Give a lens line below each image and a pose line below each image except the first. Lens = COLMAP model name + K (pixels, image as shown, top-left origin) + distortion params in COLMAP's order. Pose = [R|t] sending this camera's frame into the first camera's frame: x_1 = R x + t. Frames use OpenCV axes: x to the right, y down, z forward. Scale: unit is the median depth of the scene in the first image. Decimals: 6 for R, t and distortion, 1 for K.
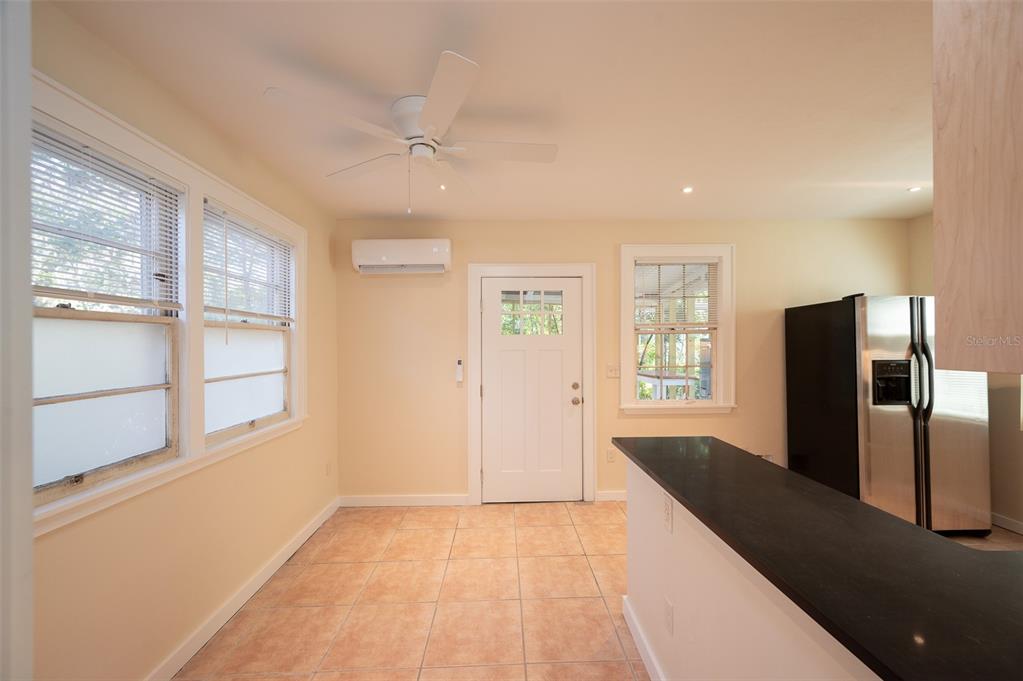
lens RADIAL K [[426.1, 0, 517.4], [0, 426.1, 338.4], [0, 0, 1]] dist [0.002883, -0.000436]
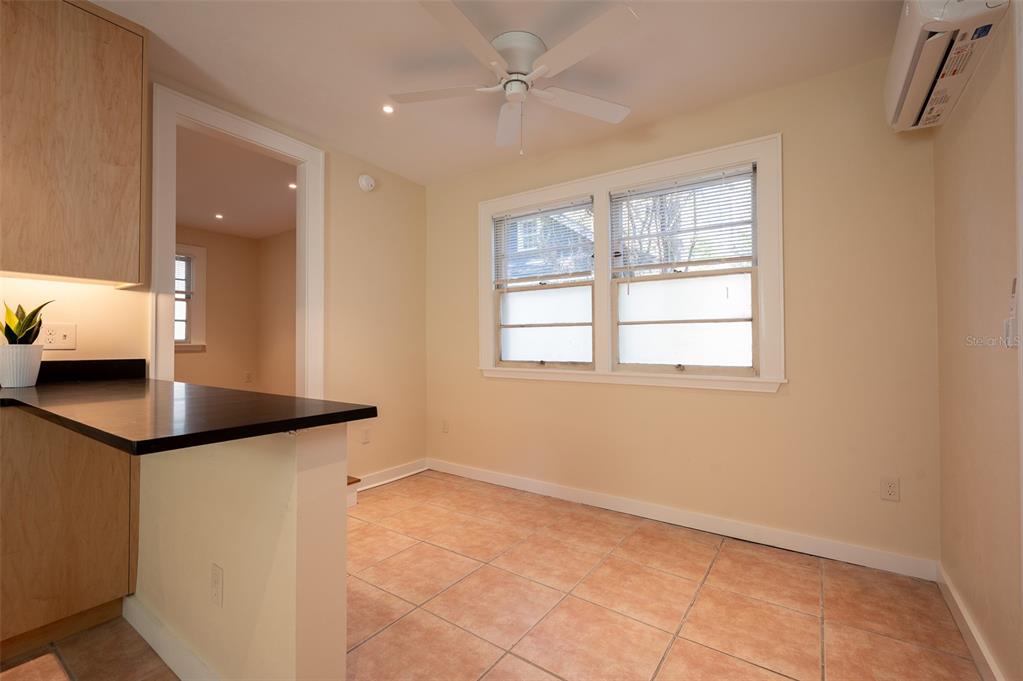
lens RADIAL K [[449.0, 0, 507.8], [0, 449.0, 342.9], [0, 0, 1]] dist [-0.001114, 0.000129]
pose [[-0.621591, 0.000548, -0.783341, 0.521135], [0.003976, 0.999989, -0.002455, 0.142249], [0.783331, -0.004640, -0.621587, 1.377107]]
